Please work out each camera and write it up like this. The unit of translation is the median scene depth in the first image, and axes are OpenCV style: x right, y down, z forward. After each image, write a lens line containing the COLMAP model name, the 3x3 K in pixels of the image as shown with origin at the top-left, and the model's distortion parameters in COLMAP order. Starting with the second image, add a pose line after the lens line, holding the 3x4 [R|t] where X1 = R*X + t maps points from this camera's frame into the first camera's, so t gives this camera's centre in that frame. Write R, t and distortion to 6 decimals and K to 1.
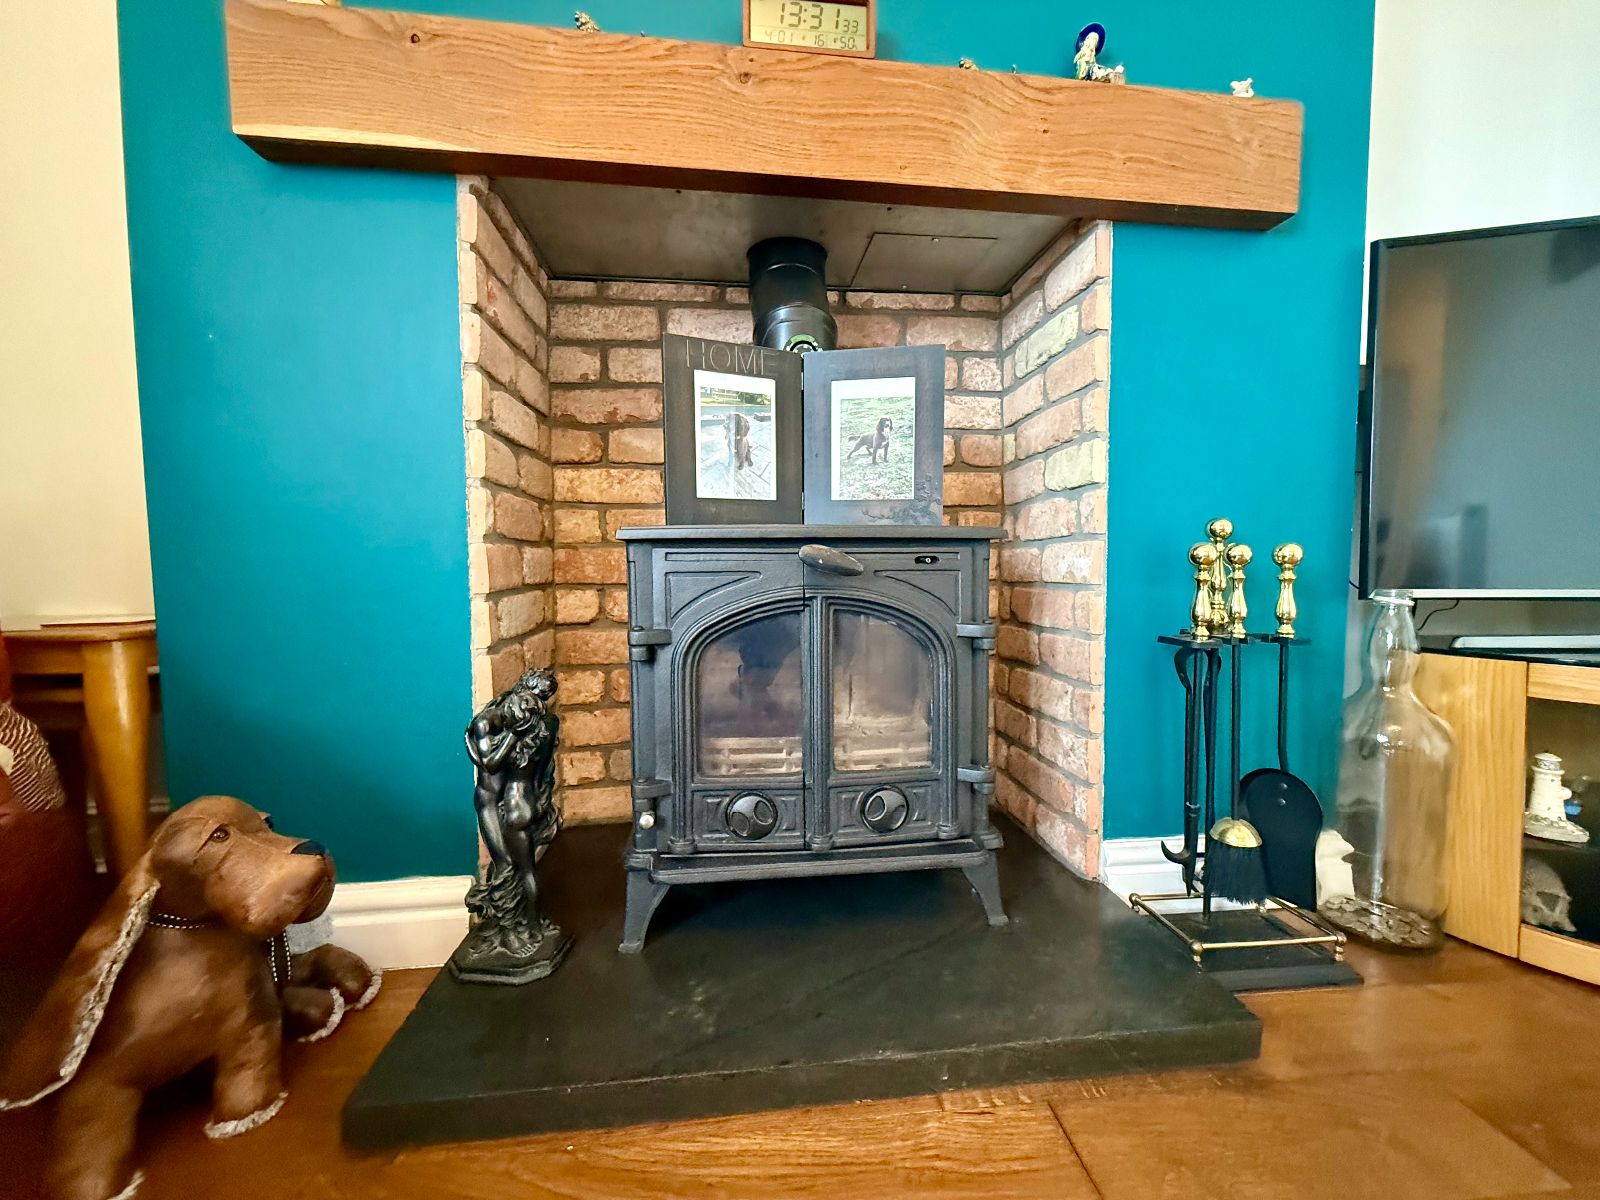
lens RADIAL K [[637.1, 0, 802.7], [0, 637.1, 598.7], [0, 0, 1]] dist [0.001577, -0.000070]
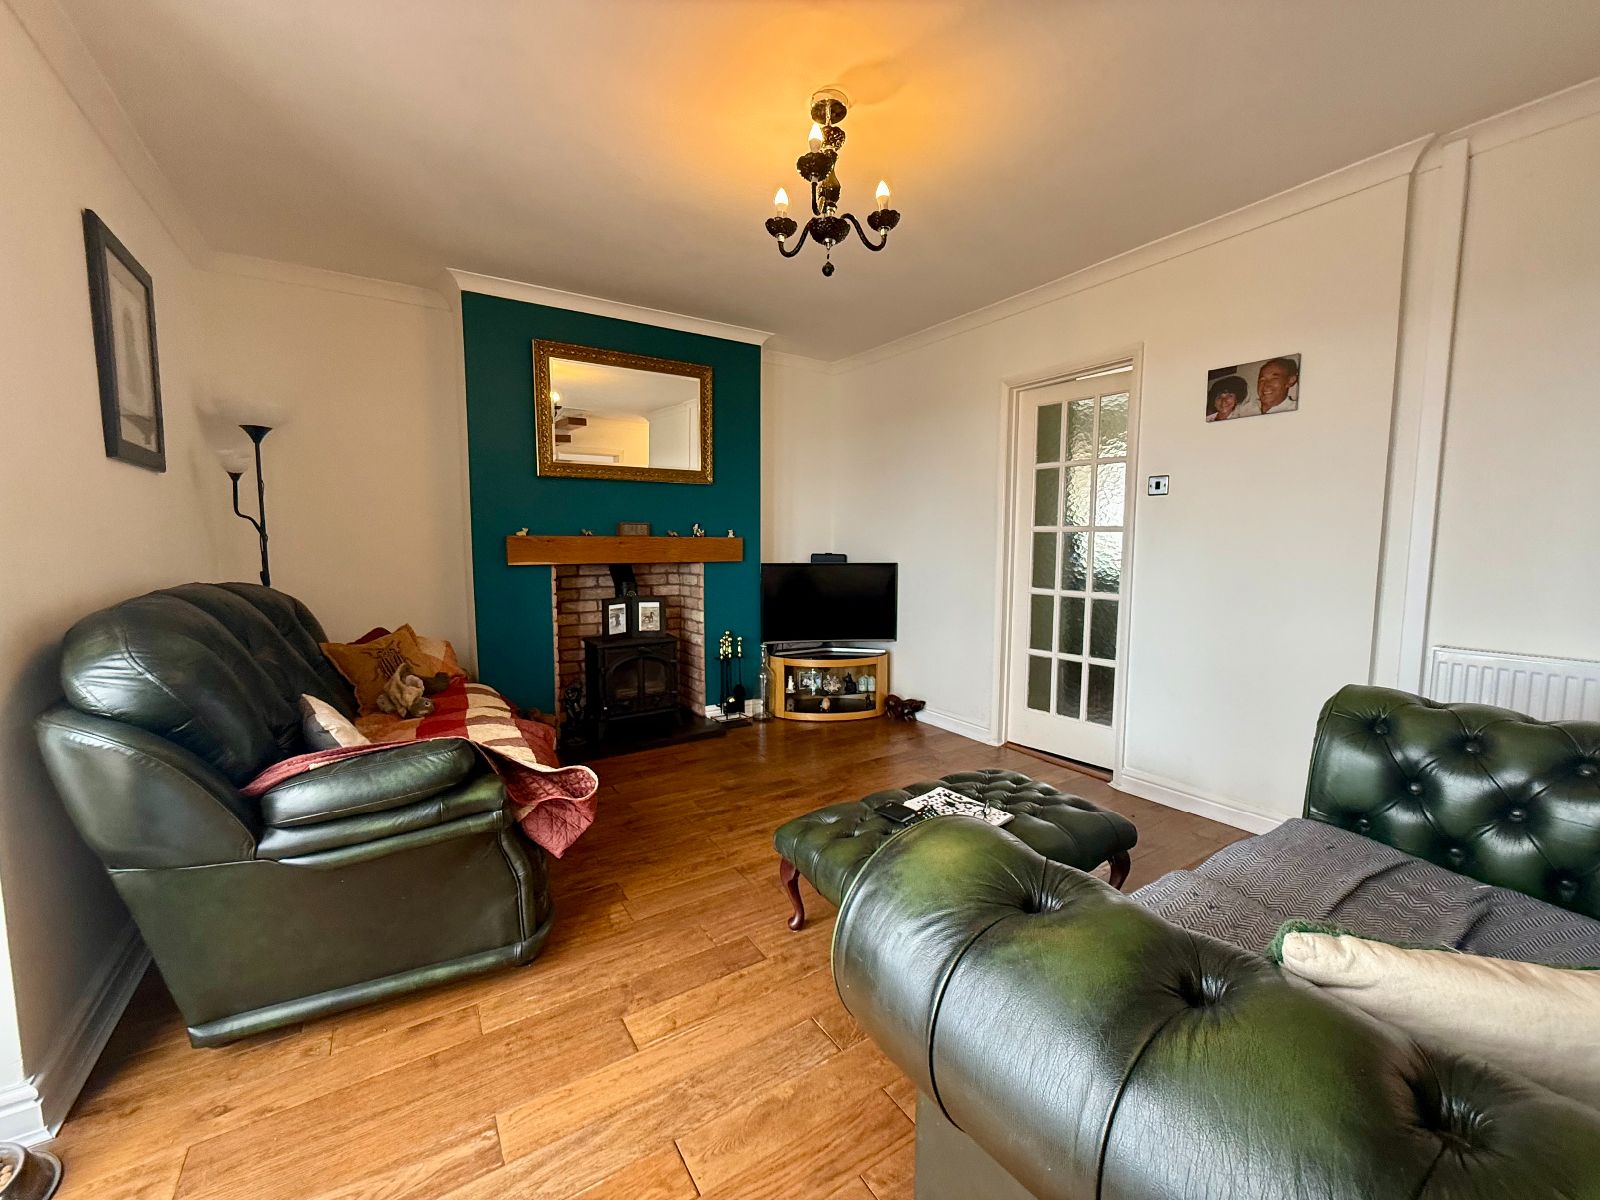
lens RADIAL K [[637.1, 0, 802.7], [0, 637.1, 598.7], [0, 0, 1]] dist [0.001577, -0.000070]
pose [[0.896858, -0.033734, 0.441030, -0.837347], [0.010458, 0.998426, 0.055102, -0.592895], [-0.442194, -0.044807, 0.895799, -3.233361]]
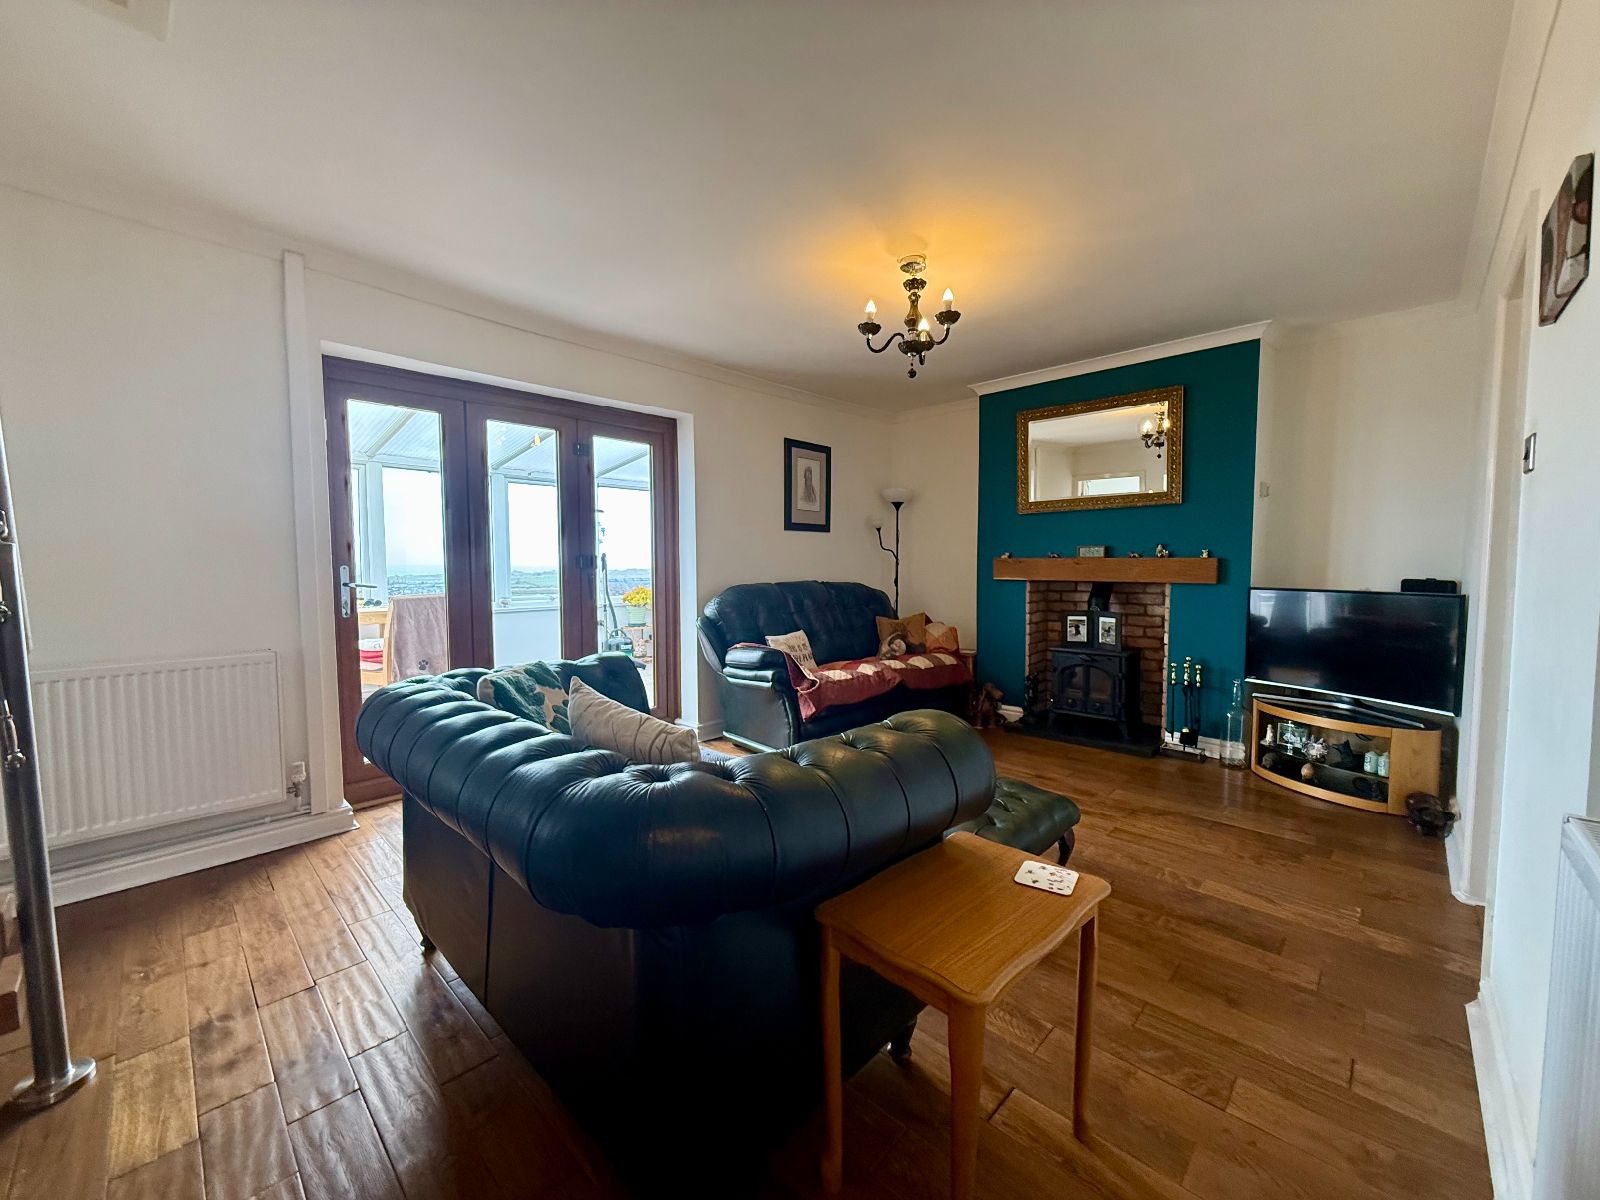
lens RADIAL K [[637.1, 0, 802.7], [0, 637.1, 598.7], [0, 0, 1]] dist [0.001577, -0.000070]
pose [[0.646558, 0.047964, -0.761356, 2.200556], [-0.030373, 0.998849, 0.037132, -0.589017], [0.762260, -0.000883, 0.647270, -3.688682]]
